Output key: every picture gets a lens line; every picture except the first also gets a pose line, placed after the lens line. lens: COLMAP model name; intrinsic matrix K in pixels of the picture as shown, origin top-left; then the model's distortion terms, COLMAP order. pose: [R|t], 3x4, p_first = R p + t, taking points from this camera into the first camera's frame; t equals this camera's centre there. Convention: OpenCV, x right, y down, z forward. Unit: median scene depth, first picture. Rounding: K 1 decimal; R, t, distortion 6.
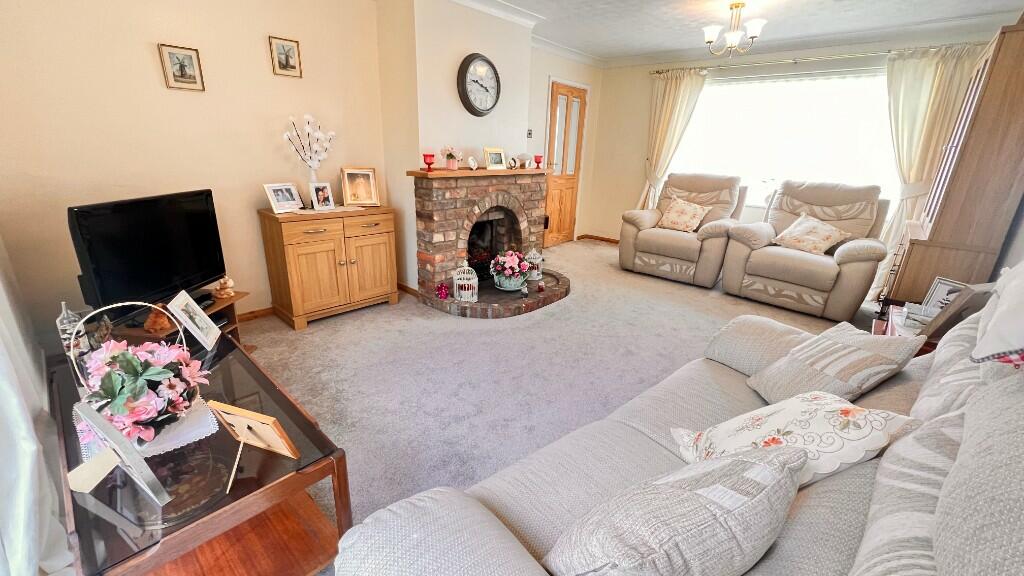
lens RADIAL K [[412.4, 0, 509.9], [0, 412.4, 288.7], [0, 0, 1]] dist [0.002288, 0.000112]
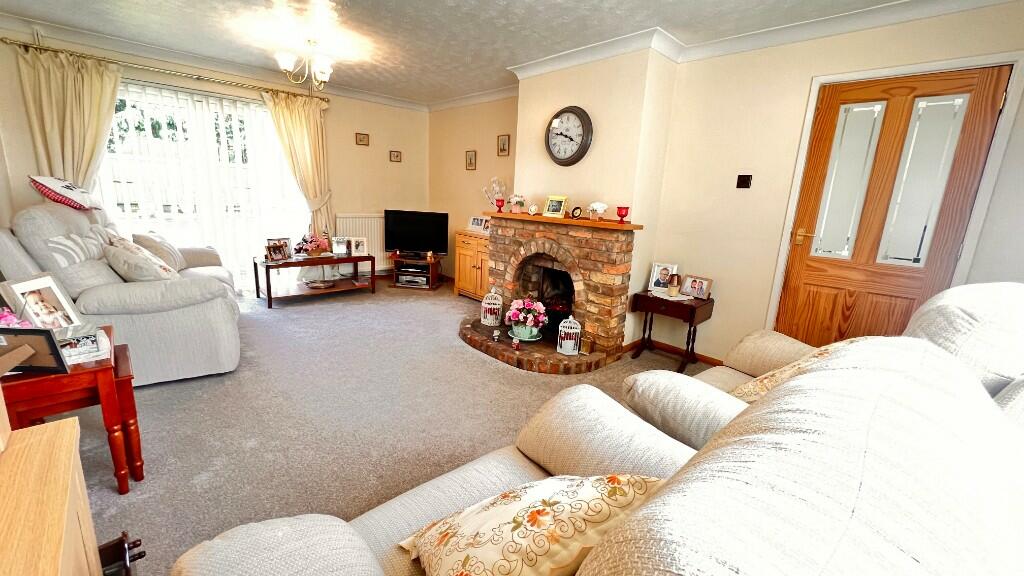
lens RADIAL K [[412.4, 0, 511.8], [0, 412.4, 283.2], [0, 0, 1]] dist [0.002288, 0.000112]
pose [[-0.085261, 0.182774, -0.979451, 0.975723], [-0.363238, 0.909674, 0.201373, -0.317006], [0.927787, 0.372943, -0.011169, 1.007604]]
